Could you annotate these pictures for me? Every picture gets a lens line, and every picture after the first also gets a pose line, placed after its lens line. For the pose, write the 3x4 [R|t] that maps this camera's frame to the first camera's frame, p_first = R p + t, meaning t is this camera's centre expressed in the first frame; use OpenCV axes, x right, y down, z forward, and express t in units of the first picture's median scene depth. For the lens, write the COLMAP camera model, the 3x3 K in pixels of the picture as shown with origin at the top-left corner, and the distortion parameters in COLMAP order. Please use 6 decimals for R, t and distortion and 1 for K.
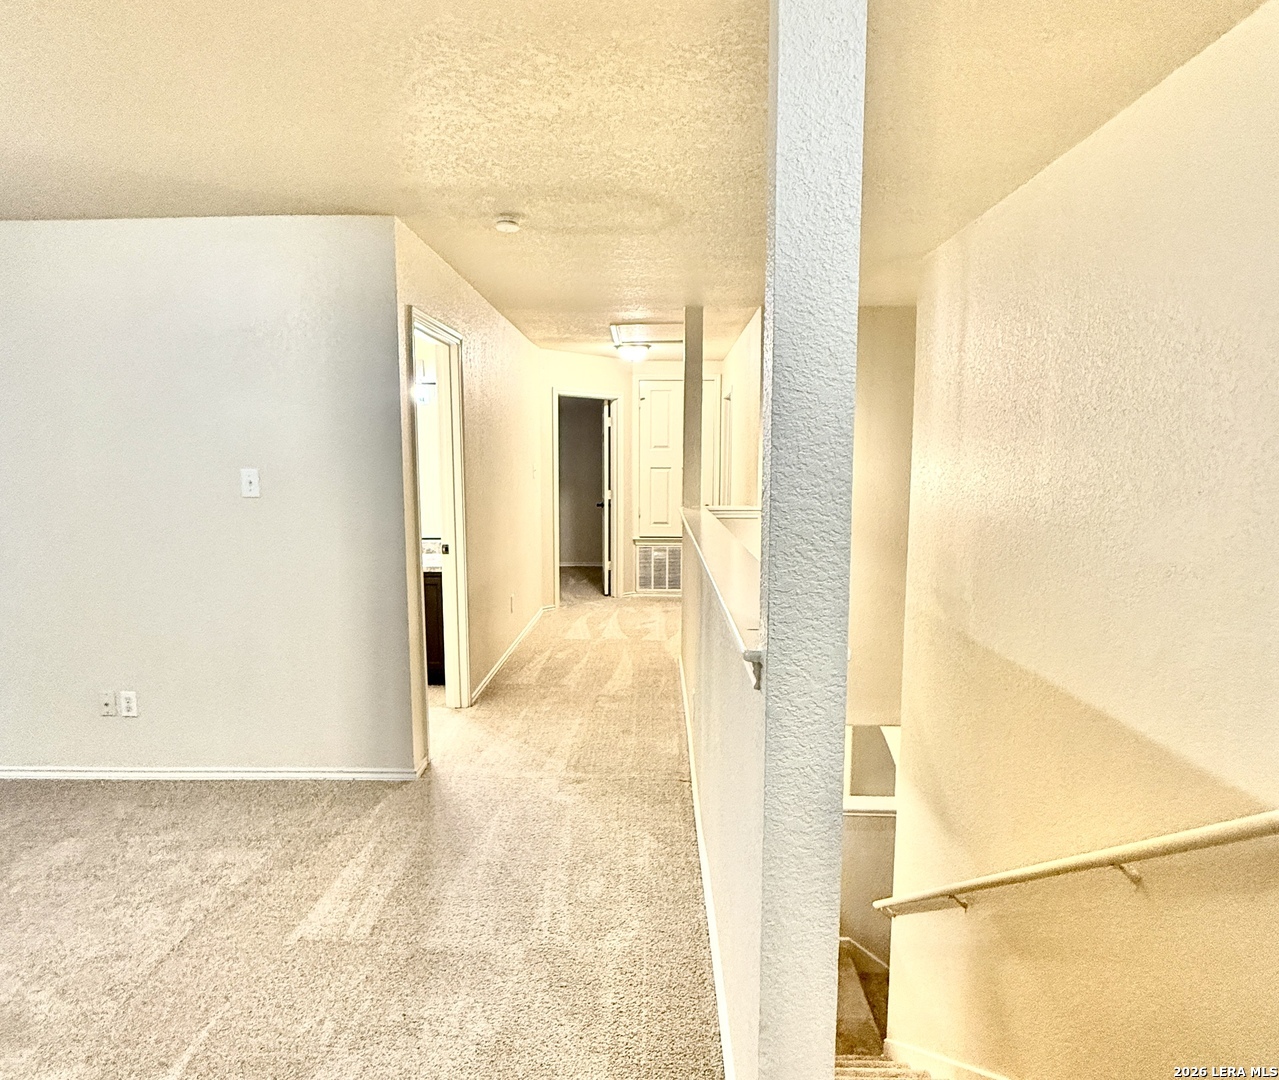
lens RADIAL K [[726.2, 0, 639.5], [0, 726.2, 540.0], [0, 0, 1]] dist [-0.002316, -0.001123]
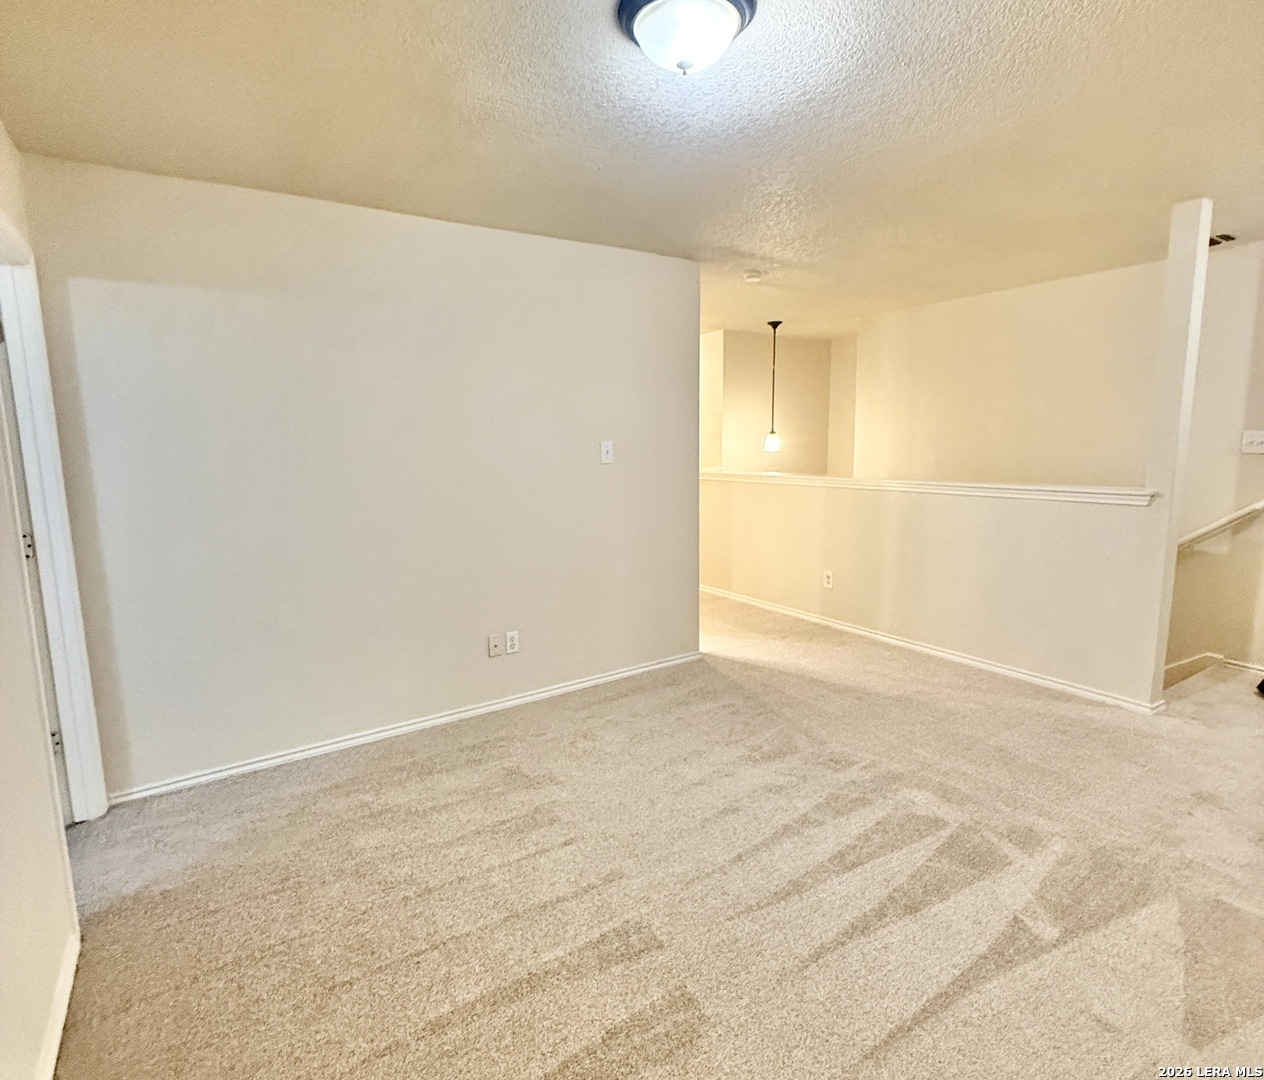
lens RADIAL K [[664.1, 0, 632.0], [0, 664.1, 540.0], [0, 0, 1]] dist [-0.000695, -0.000136]
pose [[0.816221, -0.092897, 0.570223, -1.191753], [0.075250, 0.995675, 0.054495, 0.016046], [-0.572819, -0.001571, 0.819680, -0.001036]]
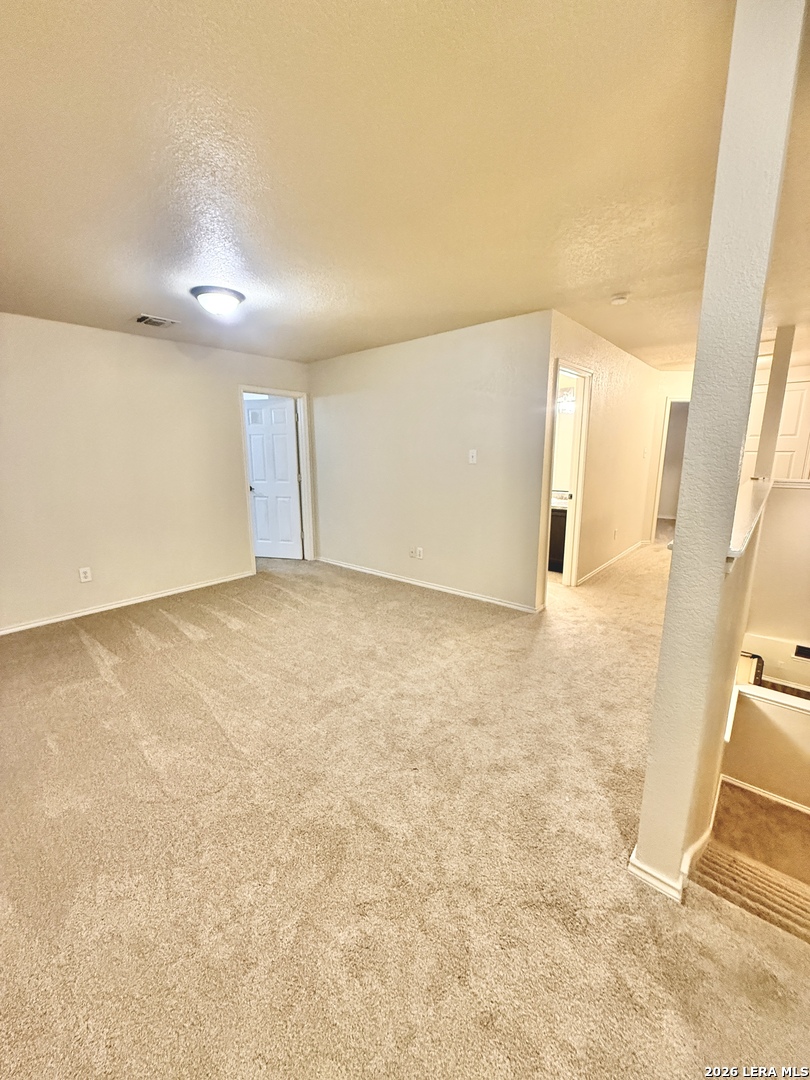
lens RADIAL K [[433.1, 0, 405.0], [0, 433.1, 540.0], [0, 0, 1]] dist [-0.000059, -0.000157]
pose [[0.770685, 0.125770, -0.624681, 0.123258], [-0.064783, 0.990714, 0.119540, 0.022238], [0.633915, -0.051659, 0.771676, -0.100383]]
